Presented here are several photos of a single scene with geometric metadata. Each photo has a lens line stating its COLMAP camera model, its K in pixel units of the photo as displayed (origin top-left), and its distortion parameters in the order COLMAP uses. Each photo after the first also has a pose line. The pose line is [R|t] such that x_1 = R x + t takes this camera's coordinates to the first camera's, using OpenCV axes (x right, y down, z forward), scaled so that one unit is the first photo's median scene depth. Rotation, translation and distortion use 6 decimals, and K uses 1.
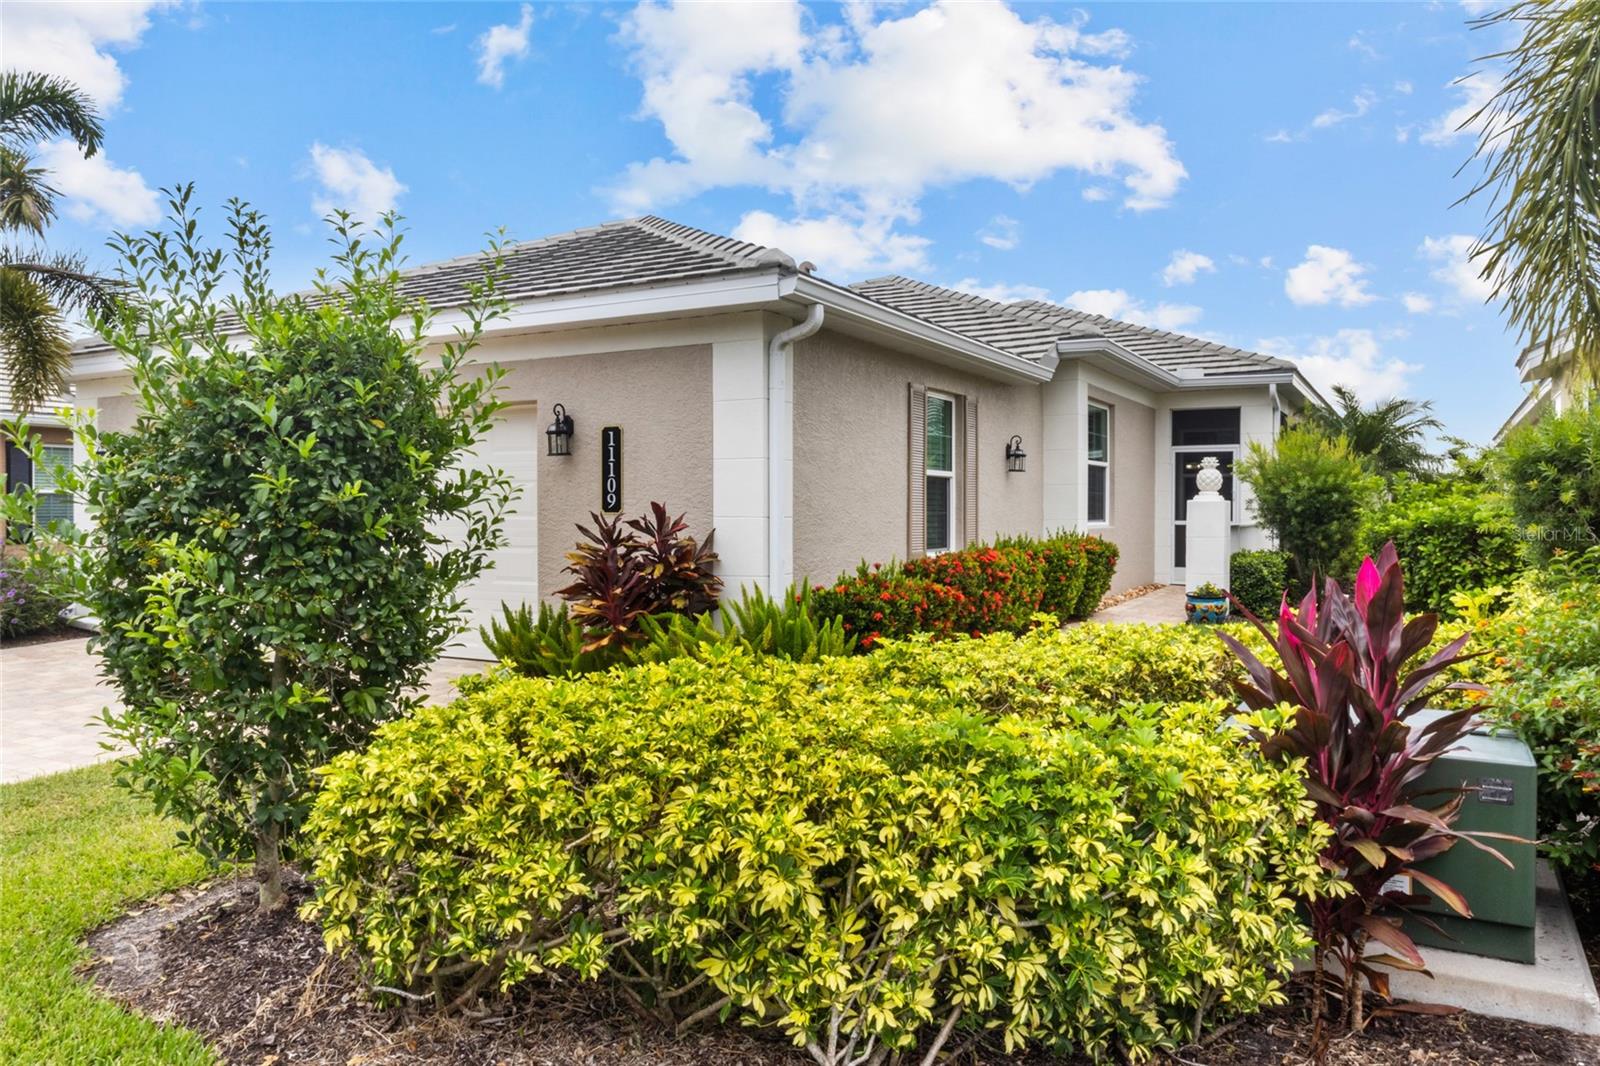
lens RADIAL K [[1143.6, 0, 798.7], [0, 1143.6, 528.6], [0, 0, 1]] dist [0.000508, 0.000086]
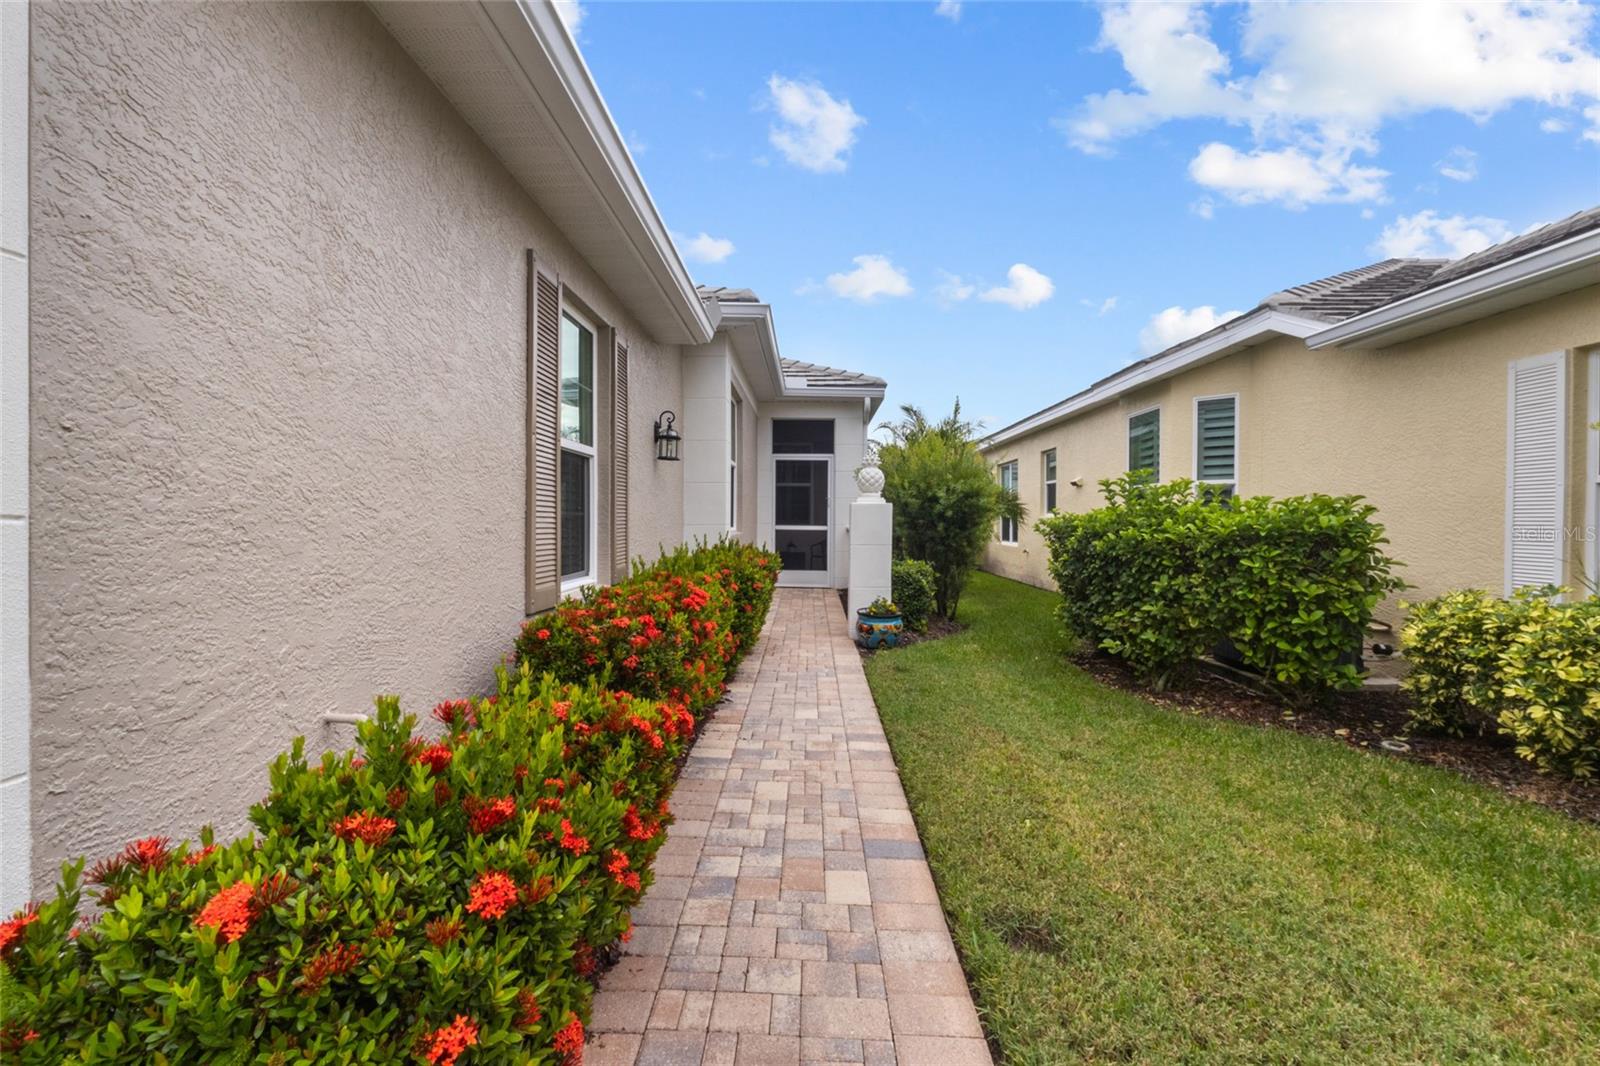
lens RADIAL K [[742.4, 0, 792.0], [0, 742.4, 523.2], [0, 0, 1]] dist [0.000843, 0.001989]
pose [[0.886472, 0.001036, 0.462780, 0.039280], [0.002933, 0.999965, -0.007857, -0.004692], [-0.462772, 0.008323, 0.886438, 0.538028]]
